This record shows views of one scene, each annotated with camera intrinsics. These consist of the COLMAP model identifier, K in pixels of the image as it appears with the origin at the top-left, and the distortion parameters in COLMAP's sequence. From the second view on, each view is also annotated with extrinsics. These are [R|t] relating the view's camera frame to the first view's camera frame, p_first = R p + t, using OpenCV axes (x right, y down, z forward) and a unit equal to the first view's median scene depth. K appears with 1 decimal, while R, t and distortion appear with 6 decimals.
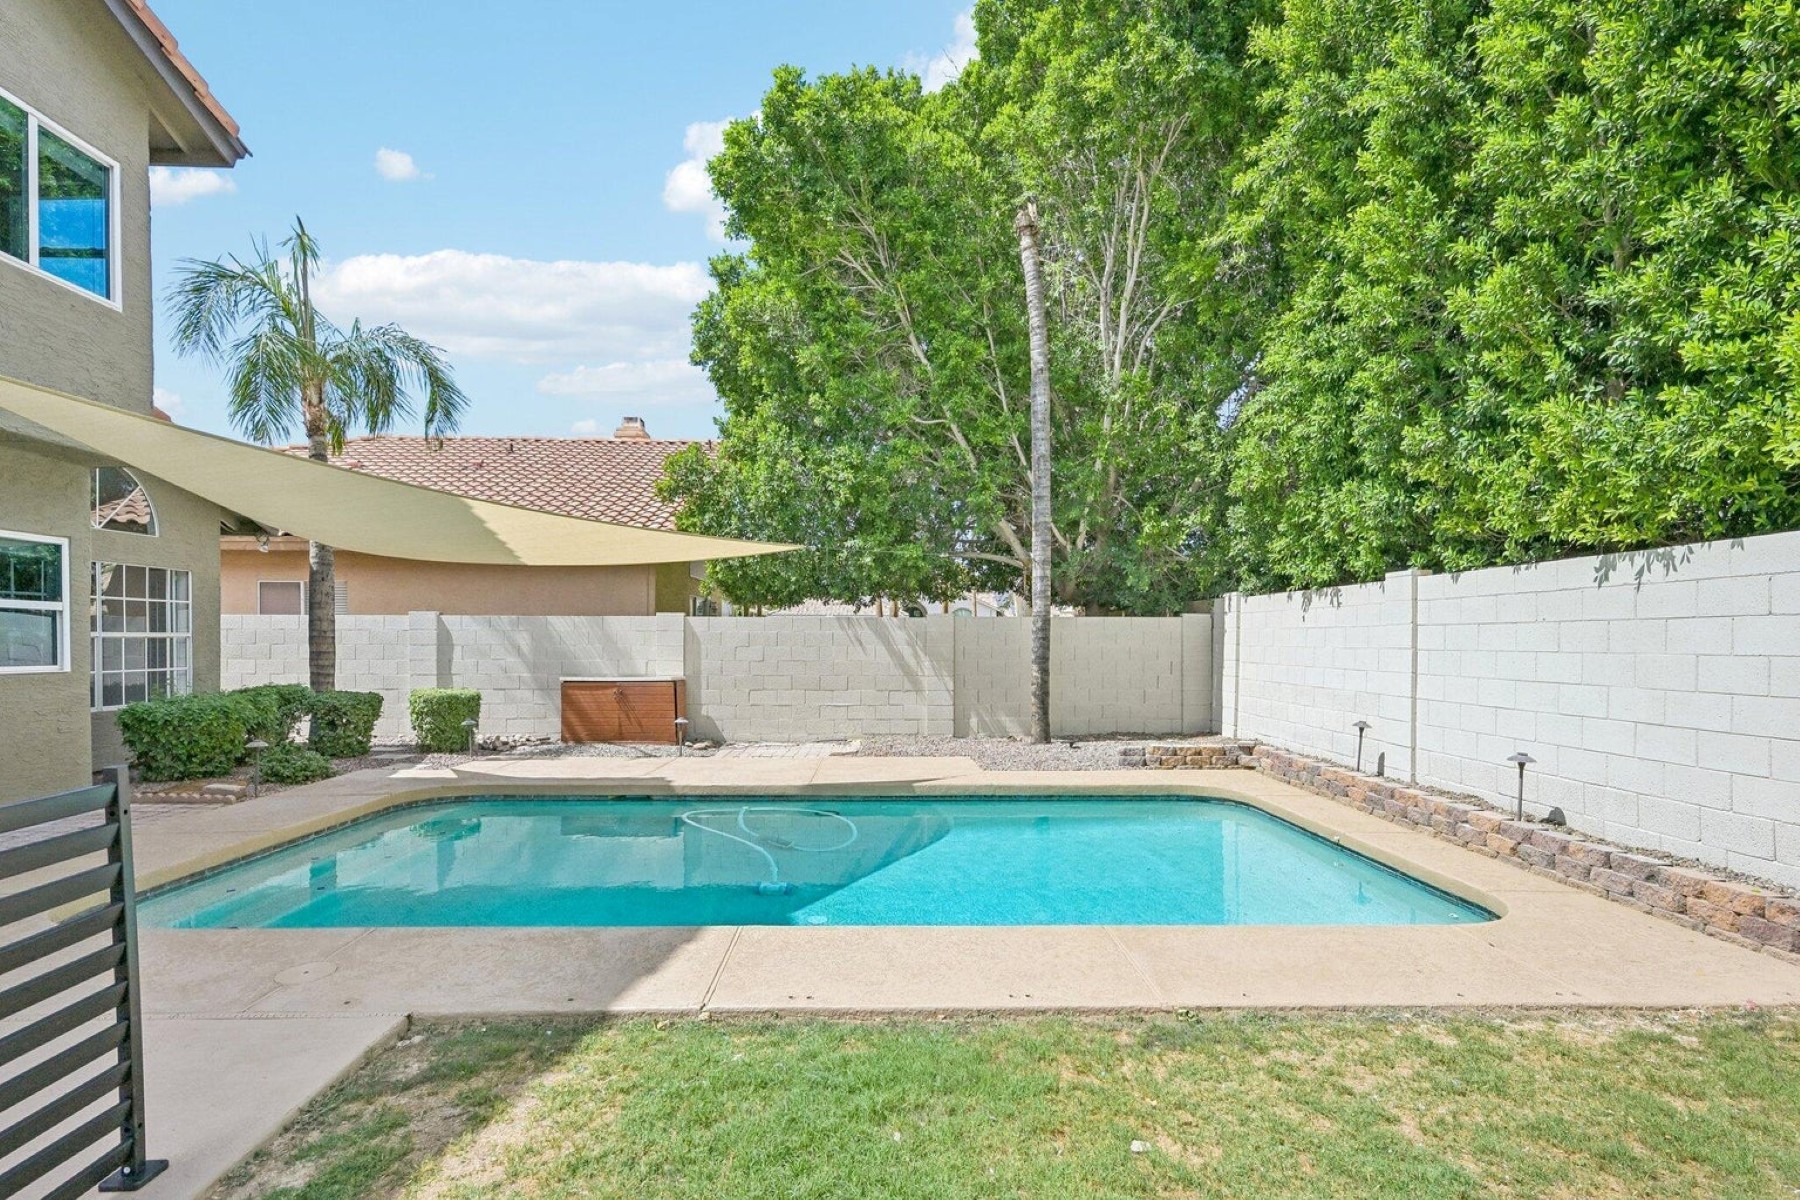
lens RADIAL K [[827.2, 0, 890.9], [0, 827.2, 642.5], [0, 0, 1]] dist [0.001159, 0.000629]
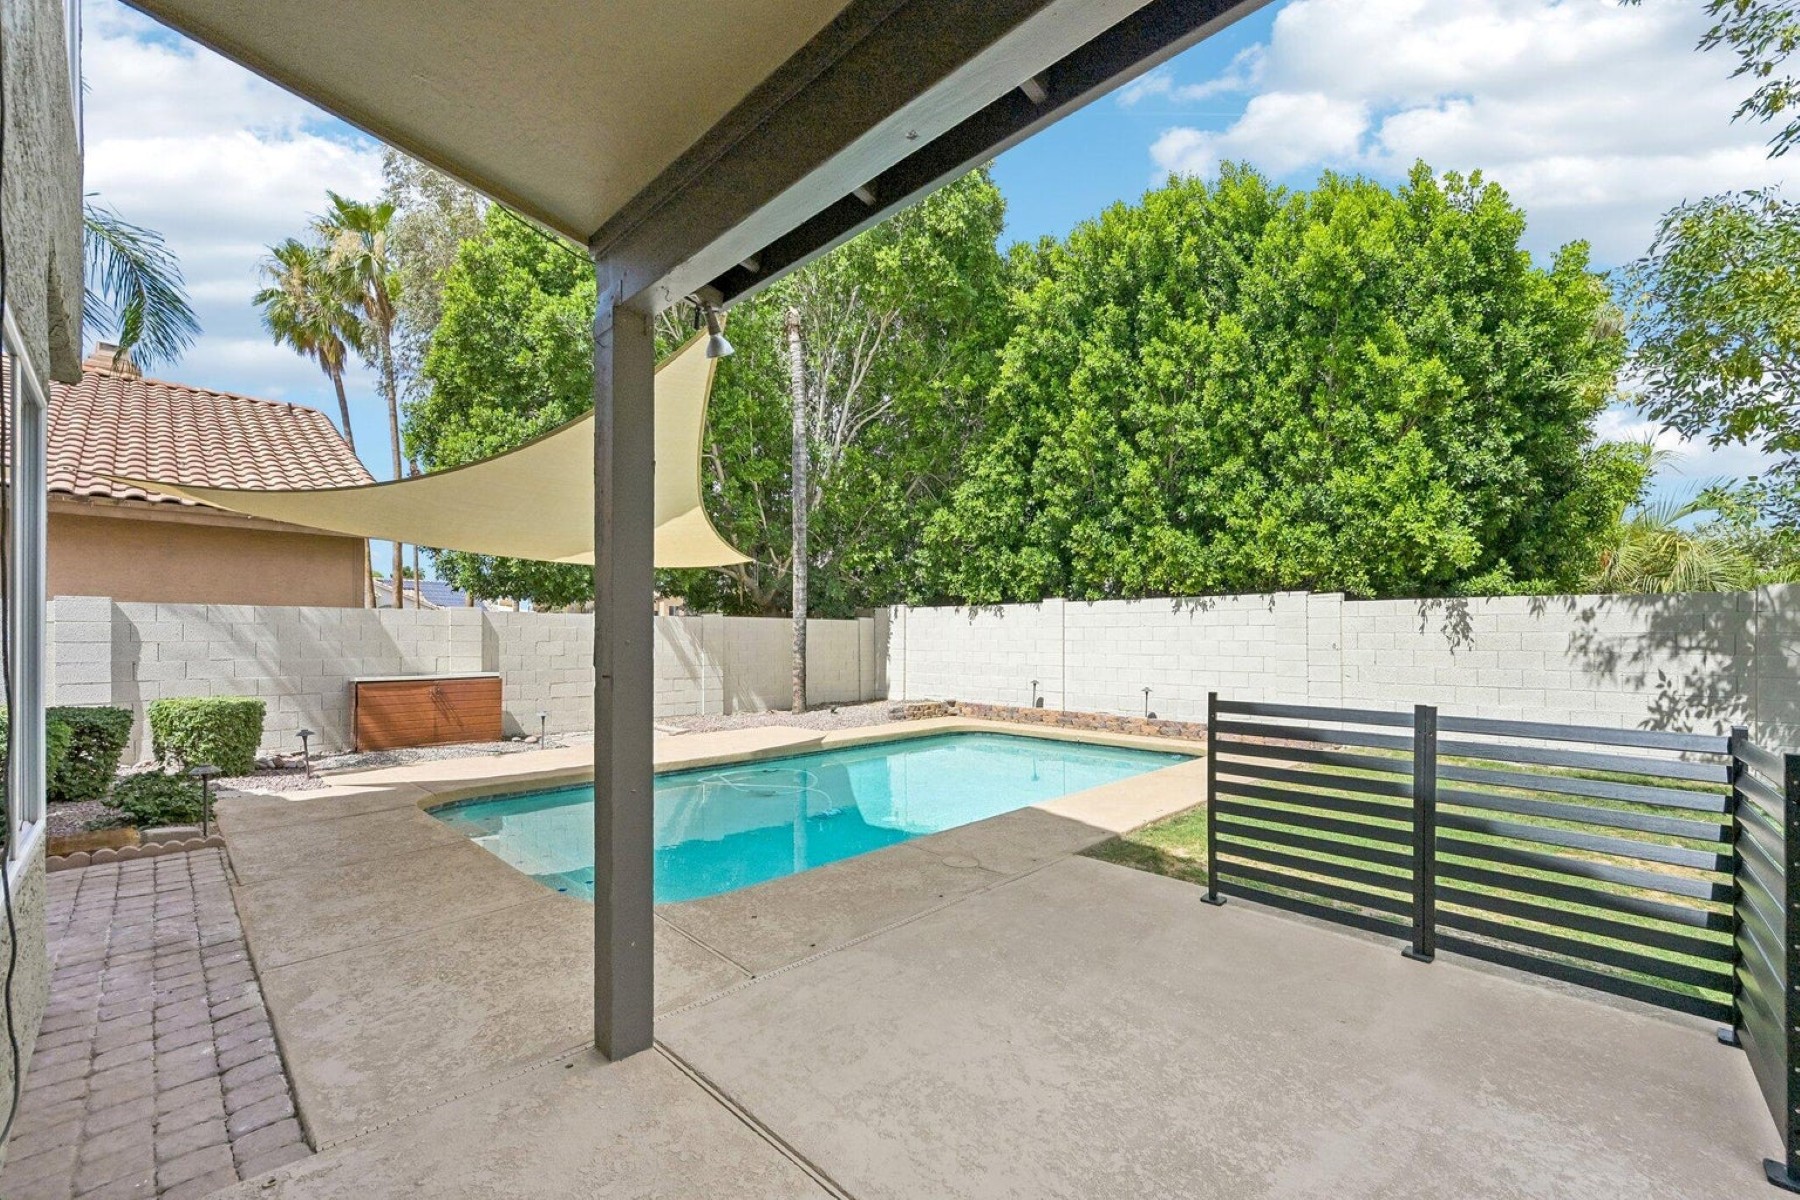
lens RADIAL K [[728.6, 0, 888.0], [0, 728.6, 640.1], [0, 0, 1]] dist [0.010753, 0.000051]
pose [[0.715794, -0.002708, 0.698306, -0.585909], [0.002750, 0.999996, 0.001058, 0.003444], [-0.698306, 0.001163, 0.715798, 0.057987]]
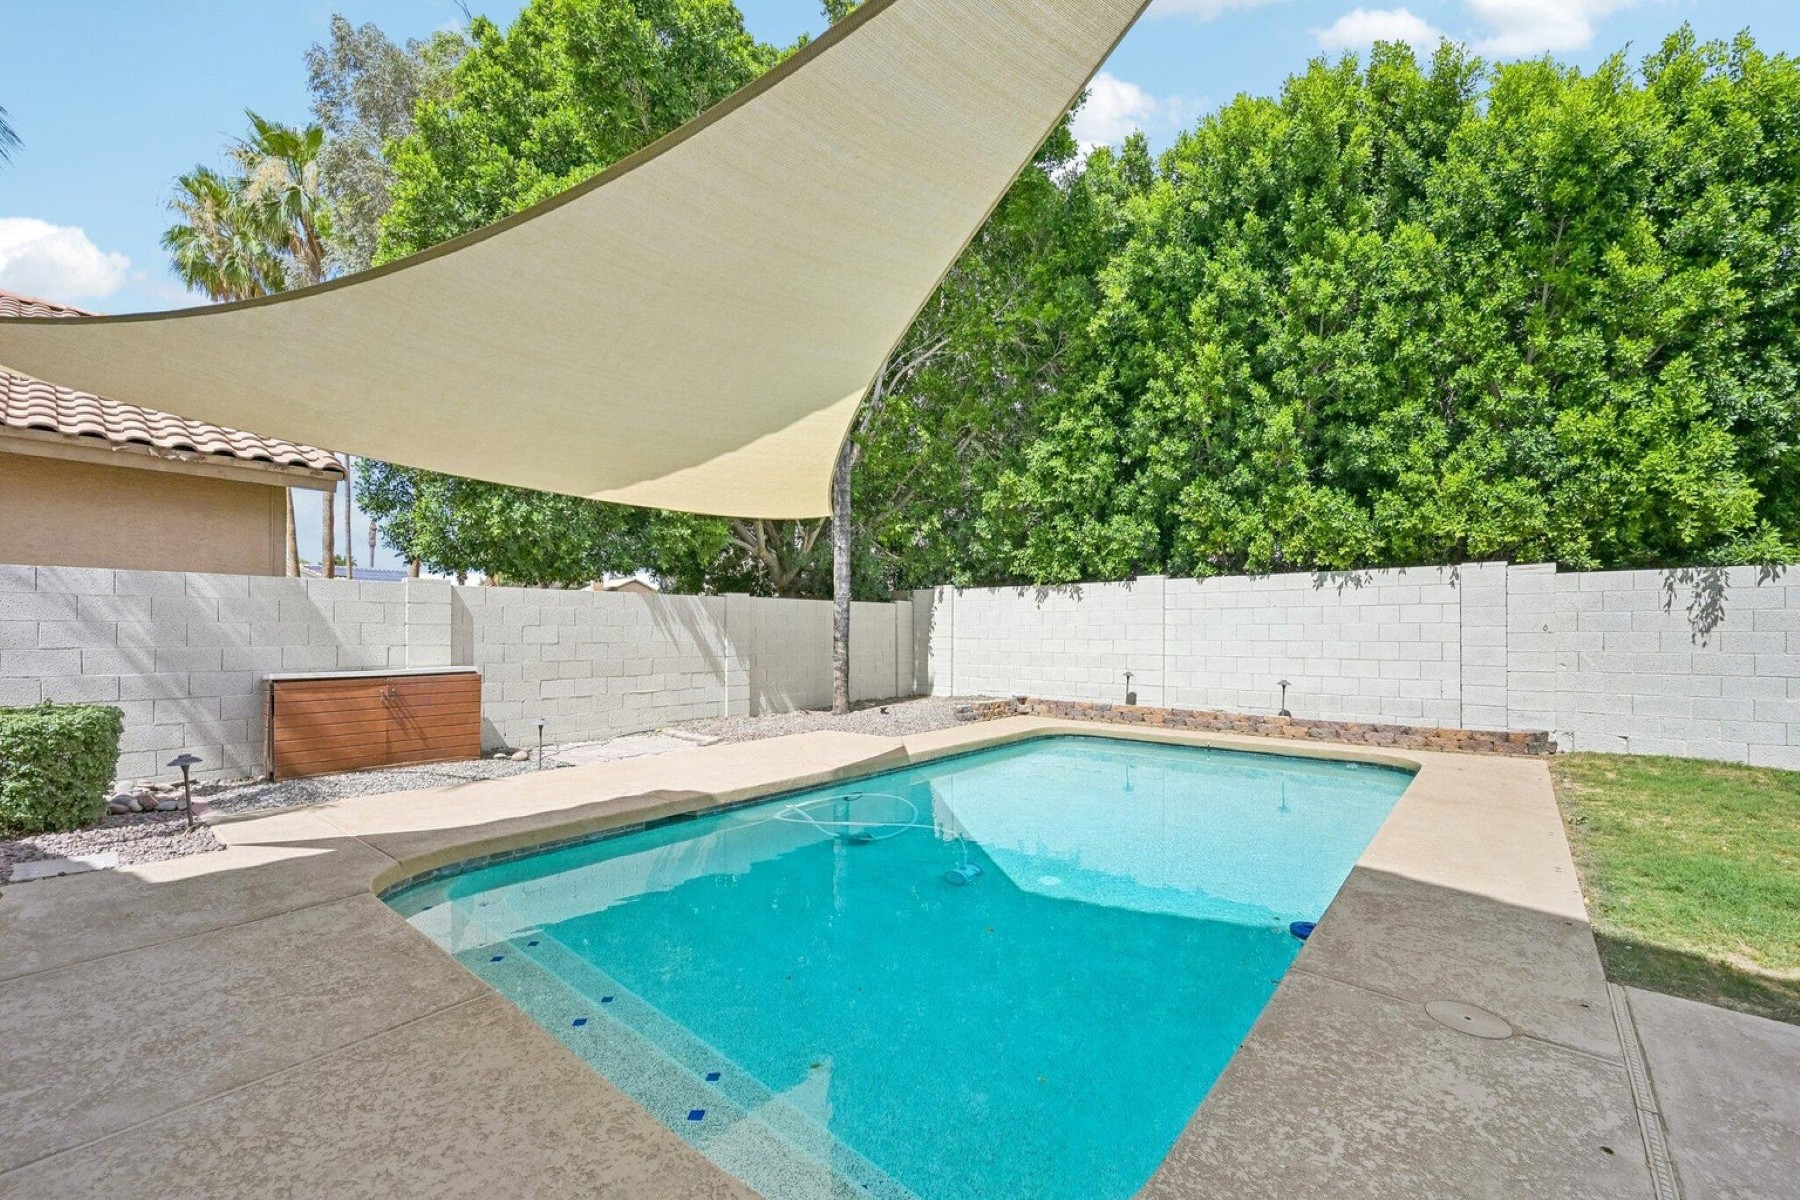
lens RADIAL K [[715.6, 0, 893.6], [0, 715.6, 634.6], [0, 0, 1]] dist [0.000844, -0.000242]
pose [[0.658837, -0.004813, 0.752270, -0.537508], [0.003897, 0.999988, 0.002985, 0.014733], [-0.752275, 0.000965, 0.658848, 0.339949]]
